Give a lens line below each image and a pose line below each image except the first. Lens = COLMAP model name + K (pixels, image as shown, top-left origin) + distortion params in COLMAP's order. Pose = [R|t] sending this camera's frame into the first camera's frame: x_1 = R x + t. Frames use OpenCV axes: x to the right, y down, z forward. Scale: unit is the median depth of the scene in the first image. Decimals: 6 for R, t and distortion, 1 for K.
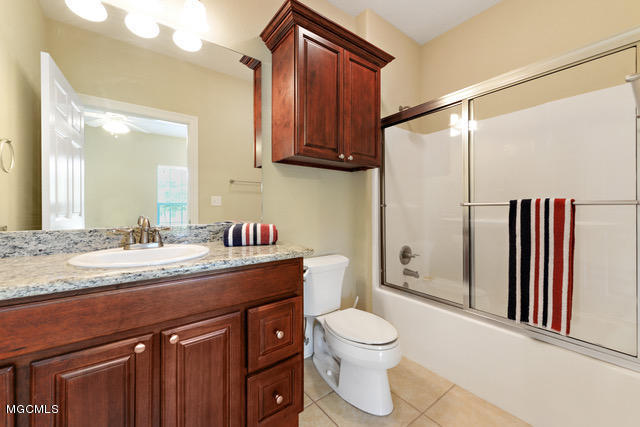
lens RADIAL K [[254.0, 0, 321.0], [0, 254.0, 210.0], [0, 0, 1]] dist [0.006756, -0.000111]
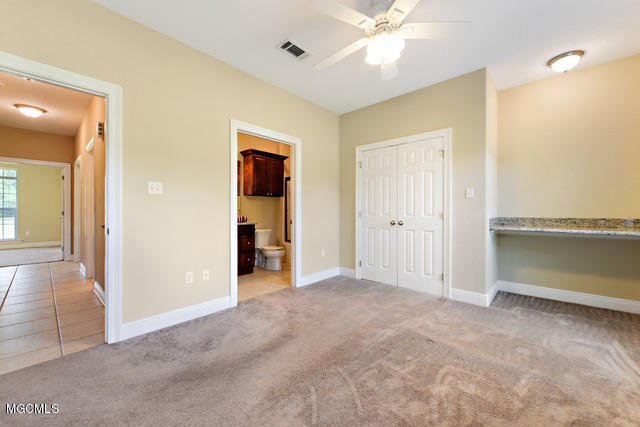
lens RADIAL K [[254.0, 0, 323.0], [0, 254.0, 209.2], [0, 0, 1]] dist [0.006756, -0.000111]
pose [[0.981079, 0.001423, 0.193605, 0.128724], [0.001997, 0.999845, -0.017464, 0.020030], [-0.193600, 0.017520, 0.980924, -1.960024]]
